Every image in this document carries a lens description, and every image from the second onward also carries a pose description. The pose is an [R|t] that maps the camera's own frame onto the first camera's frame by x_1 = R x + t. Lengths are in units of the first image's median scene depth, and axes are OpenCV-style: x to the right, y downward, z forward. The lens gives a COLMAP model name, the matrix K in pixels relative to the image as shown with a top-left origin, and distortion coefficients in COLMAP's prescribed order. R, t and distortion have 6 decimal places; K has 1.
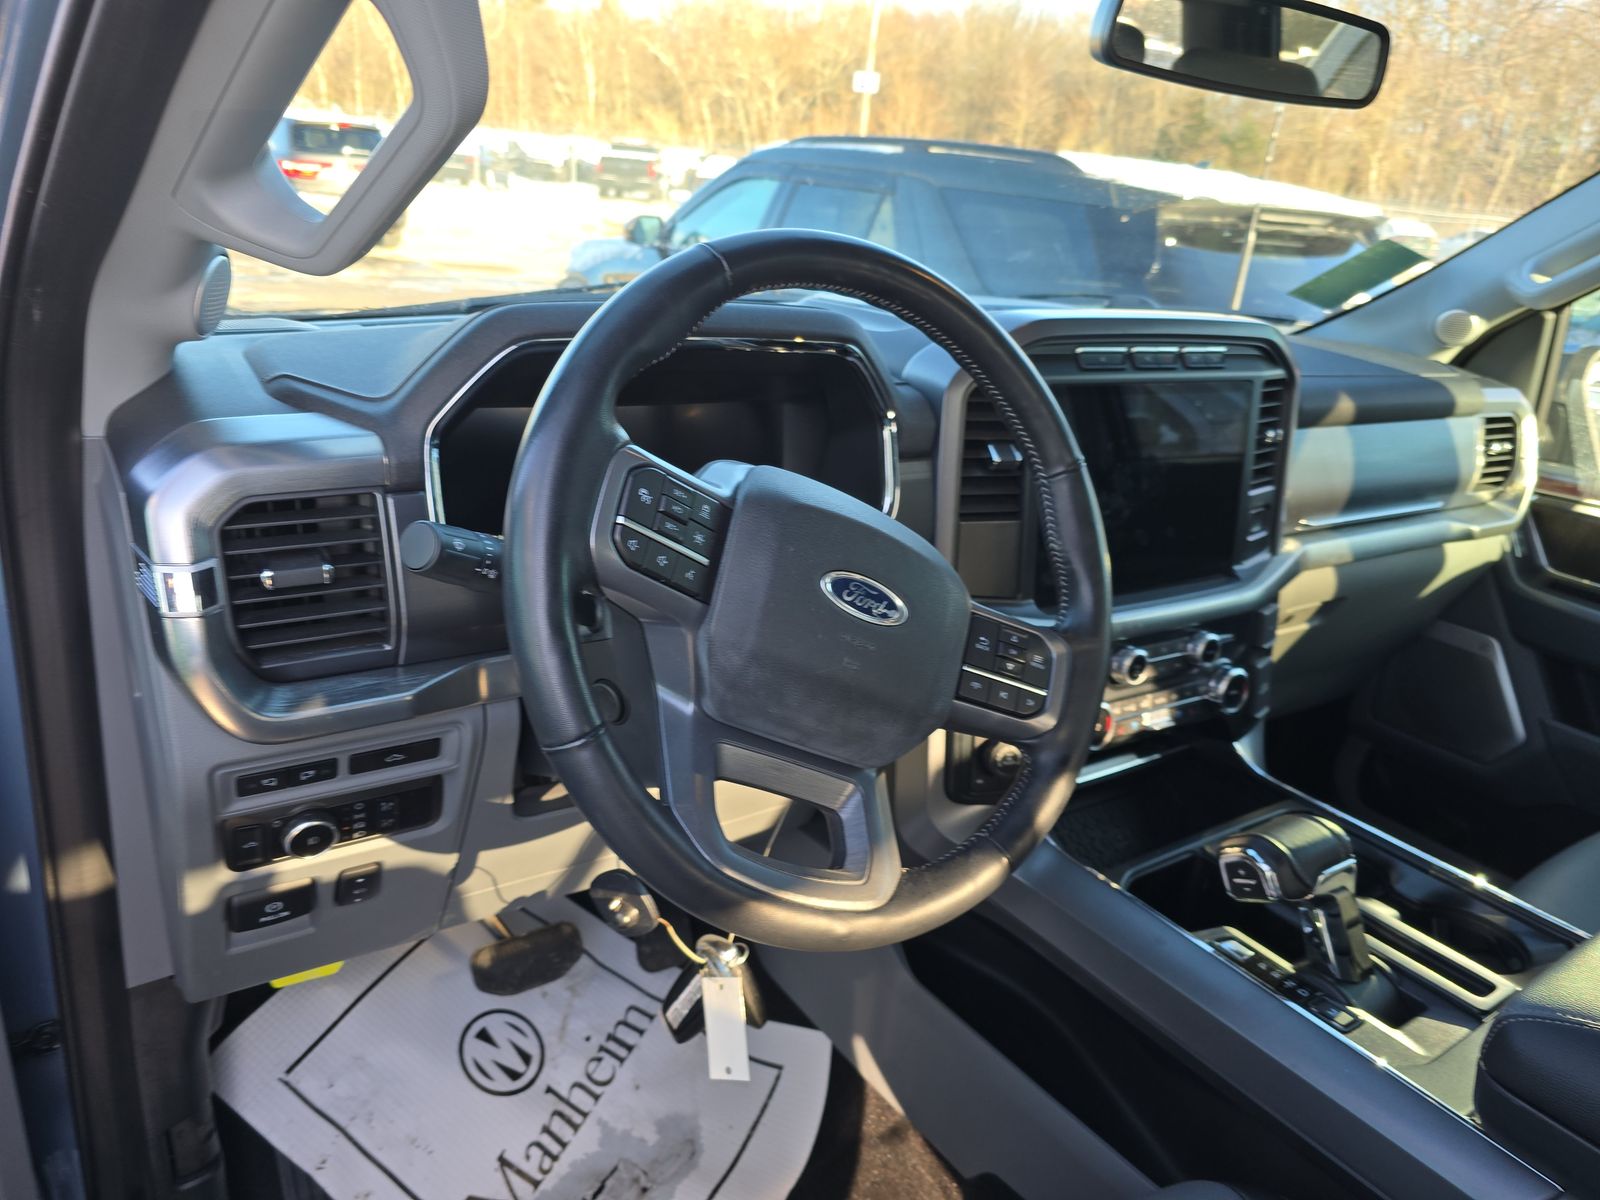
lens RADIAL K [[1069.0, 0, 800.0], [0, 1069.0, 600.0], [0, 0, 1]] dist [0.026524, -0.000765]
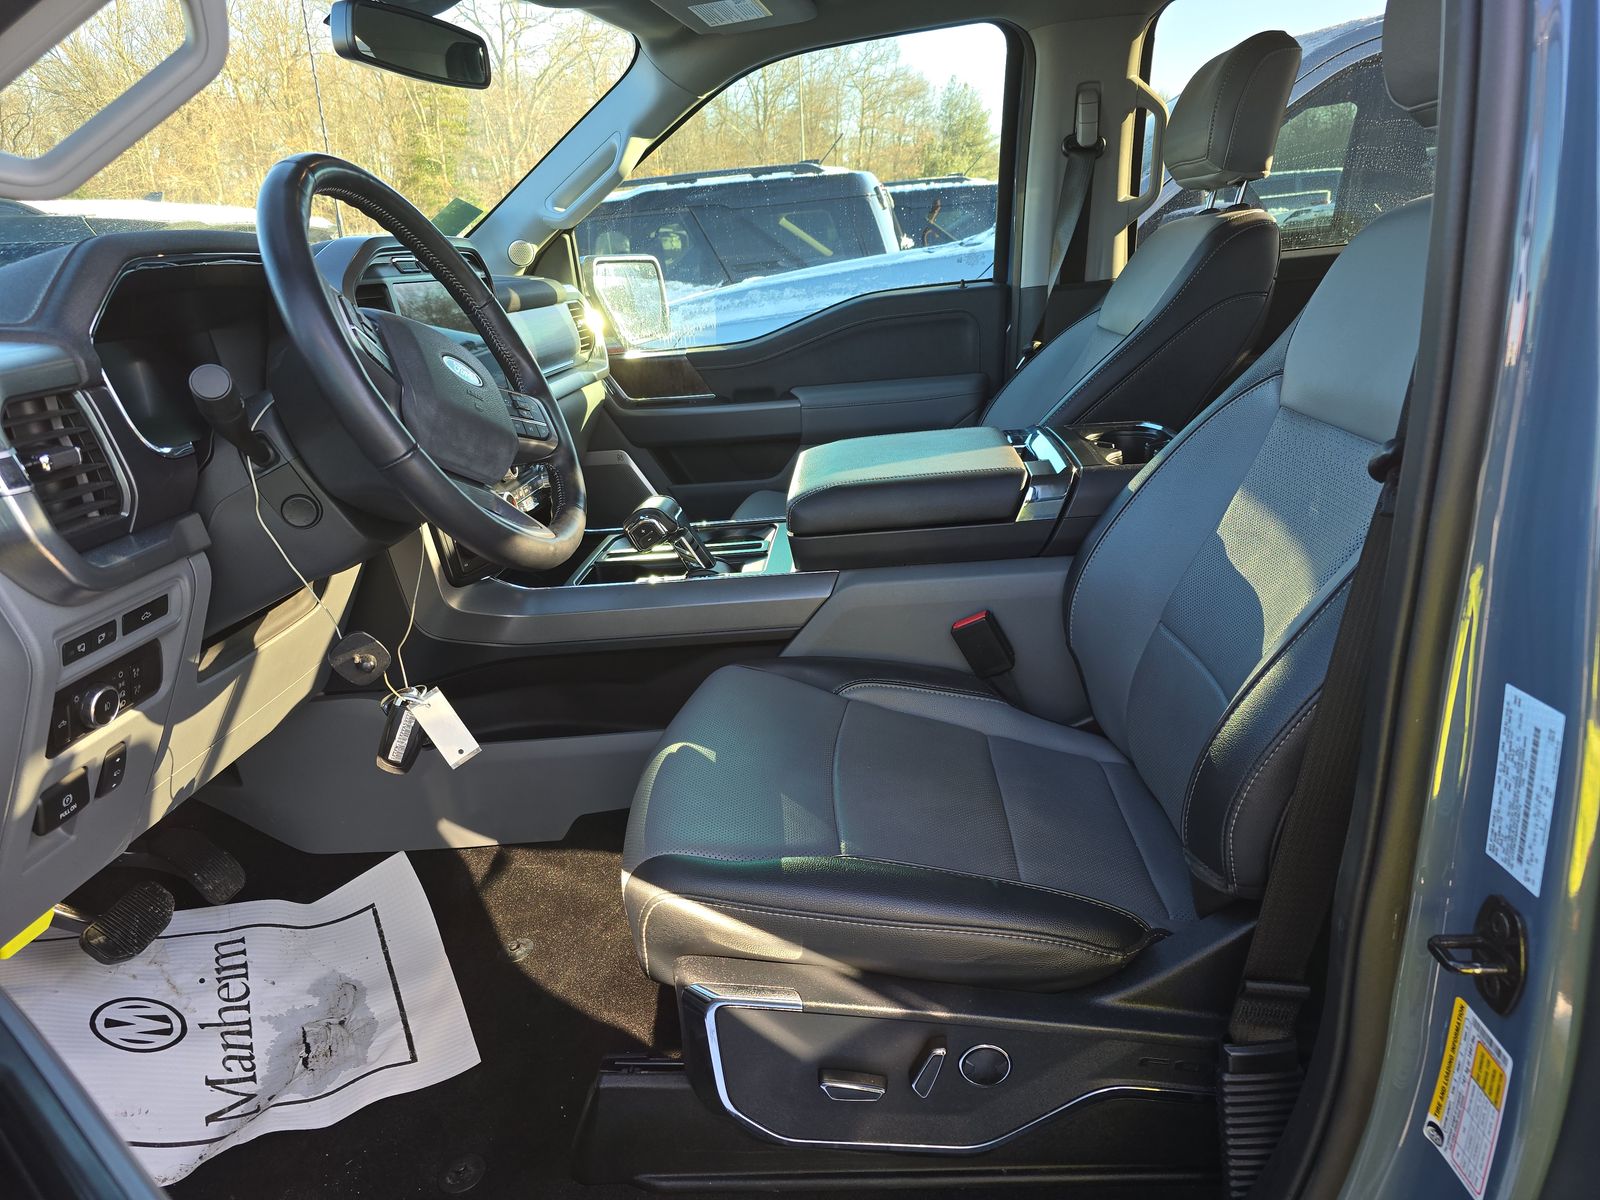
lens RADIAL K [[1117.5, 0, 800.0], [0, 1117.5, 600.0], [0, 0, 1]] dist [-0.004009, -0.004035]
pose [[0.588693, -0.348602, 0.729326, -0.546626], [0.383090, 0.914795, 0.128033, 0.161518], [-0.711817, 0.204026, 0.672079, -0.233679]]
